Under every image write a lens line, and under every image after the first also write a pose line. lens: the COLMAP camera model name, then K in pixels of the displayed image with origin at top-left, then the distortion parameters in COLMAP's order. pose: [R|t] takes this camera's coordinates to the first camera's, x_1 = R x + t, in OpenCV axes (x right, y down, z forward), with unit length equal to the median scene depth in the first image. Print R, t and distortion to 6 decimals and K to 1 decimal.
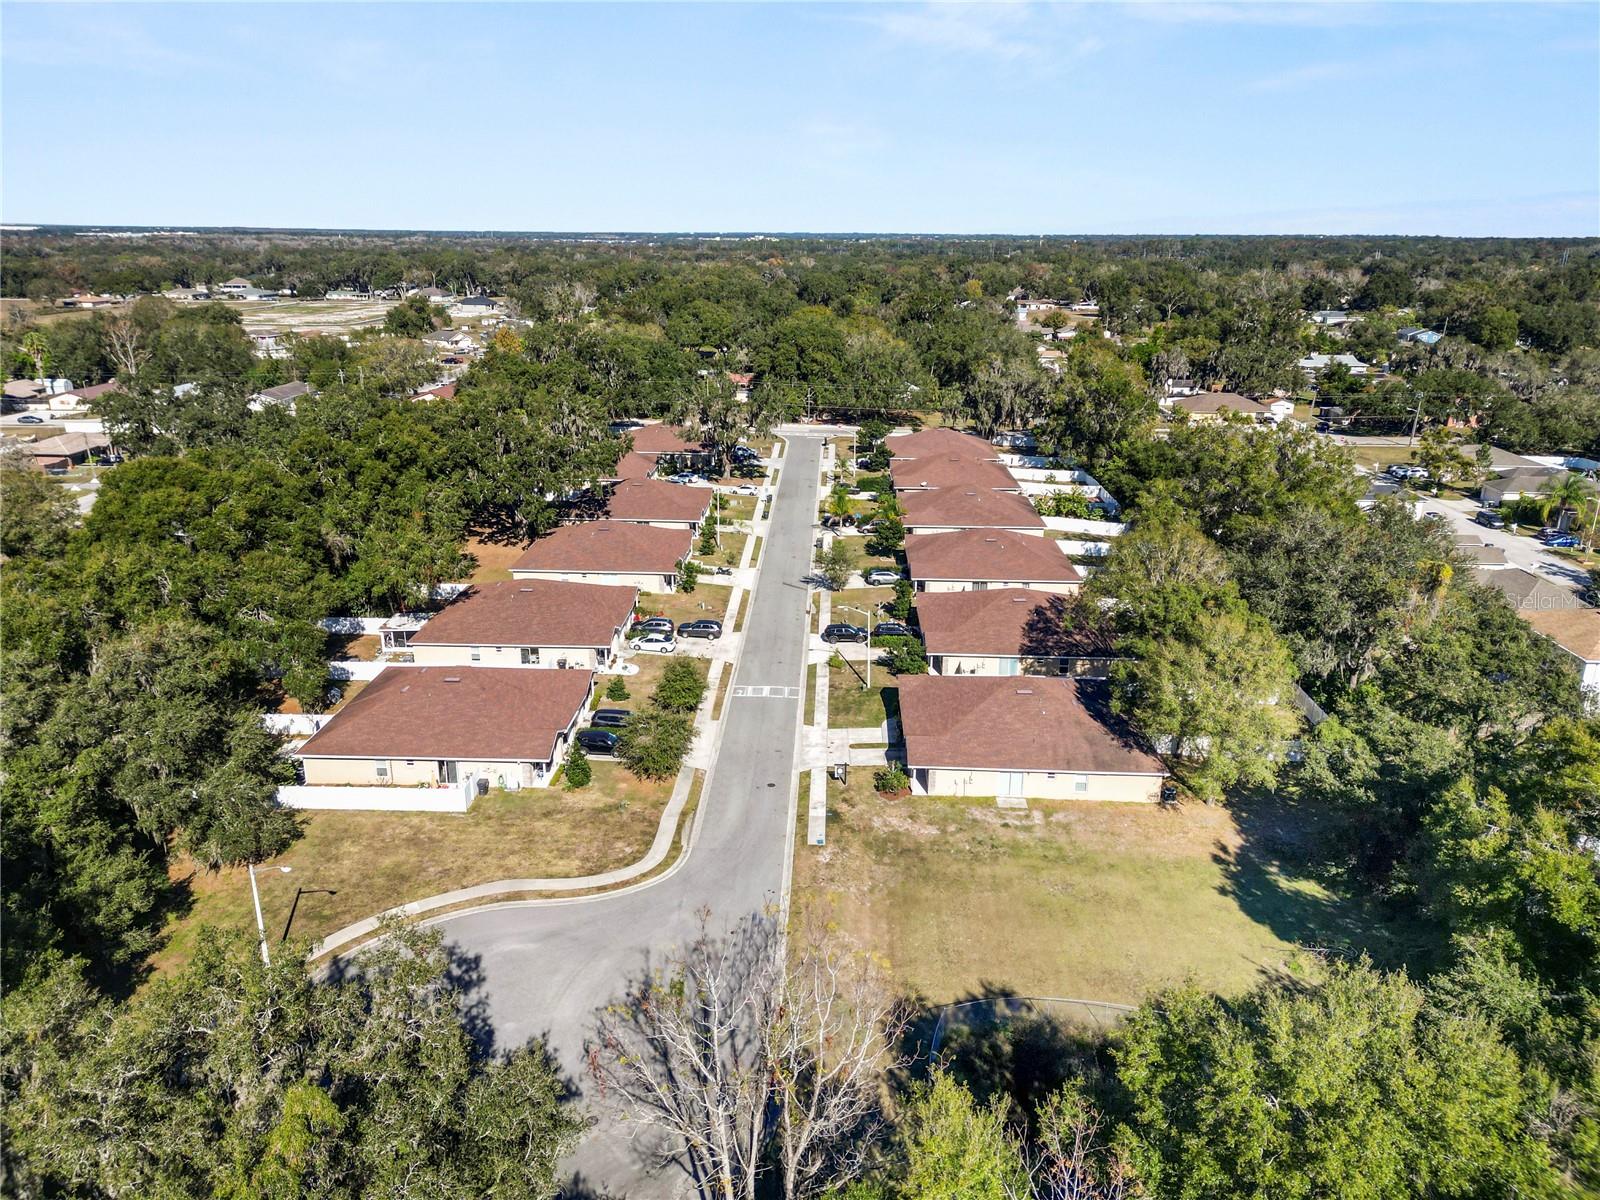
lens RADIAL K [[1147.1, 0, 800.0], [0, 1147.1, 600.0], [0, 0, 1]] dist [0.084353, -0.071875]
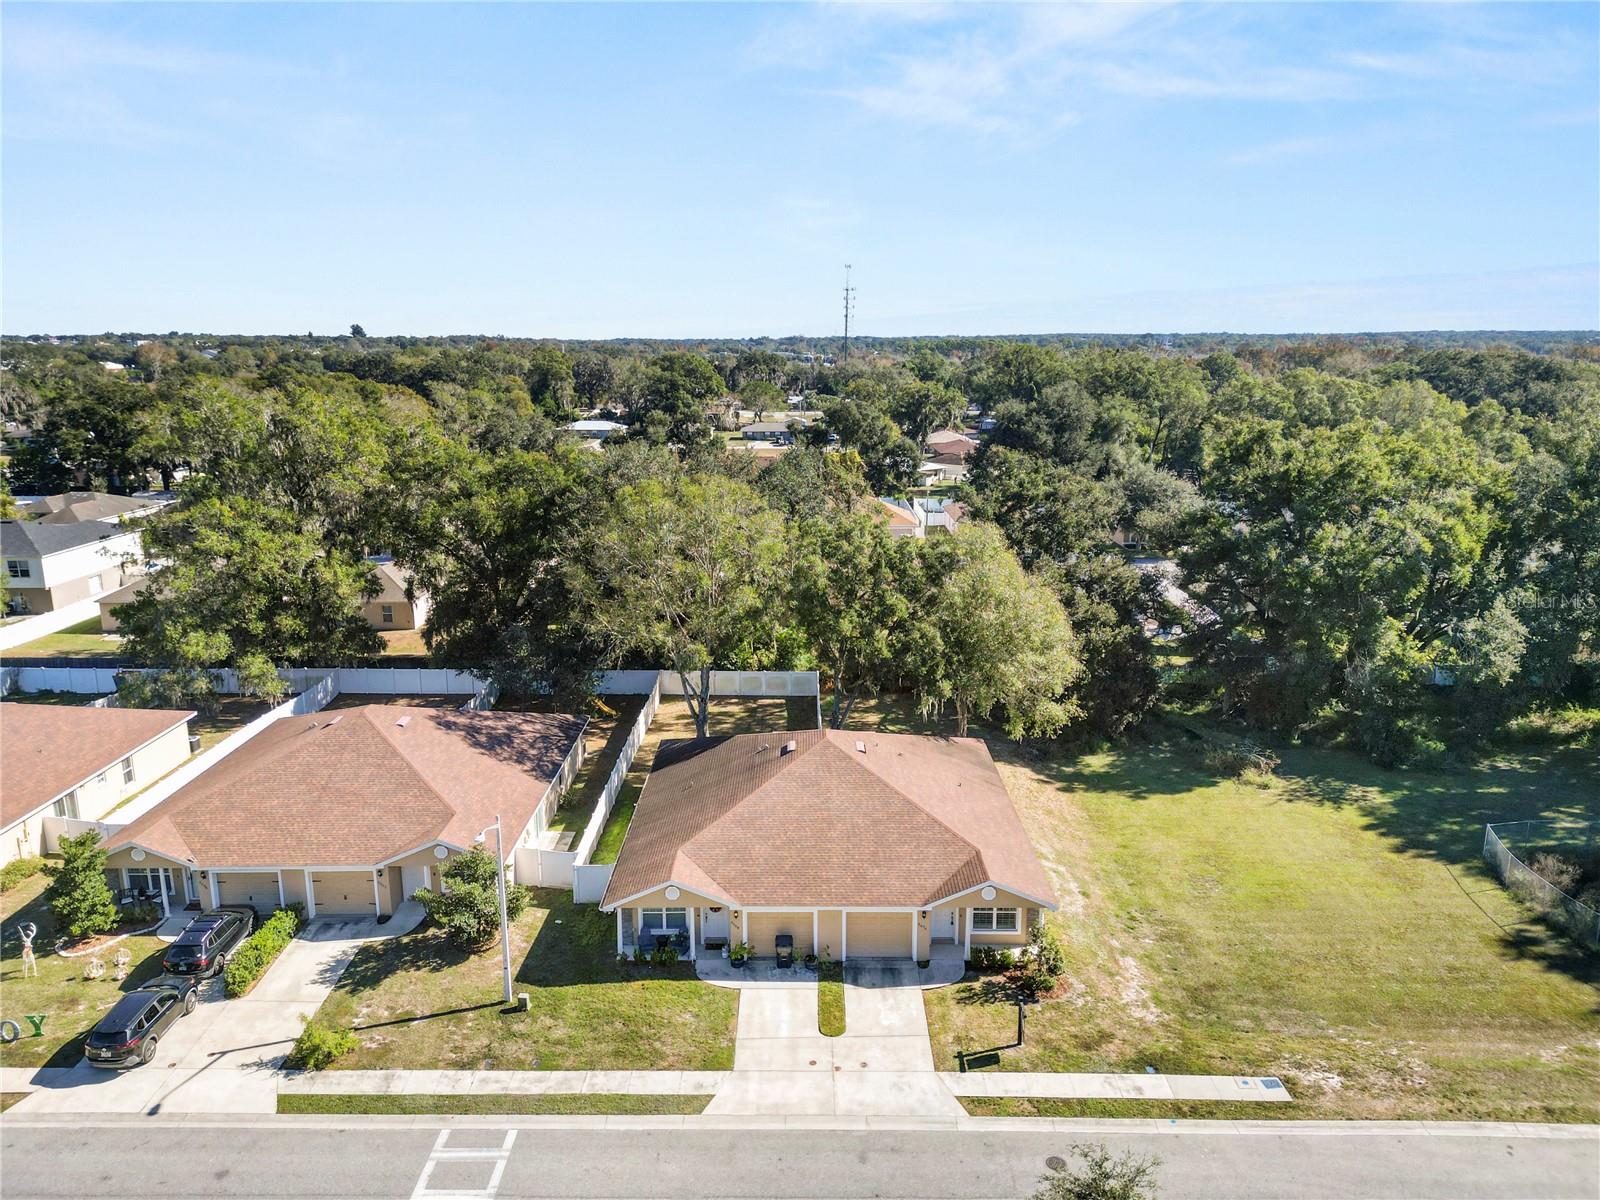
lens RADIAL K [[1147.1, 0, 800.0], [0, 1147.1, 600.0], [0, 0, 1]] dist [0.084353, -0.071875]
pose [[-0.017335, -0.231376, 0.972710, -0.397610], [0.322839, 0.919452, 0.224462, -0.147795], [-0.946295, 0.317920, 0.058759, 1.055851]]
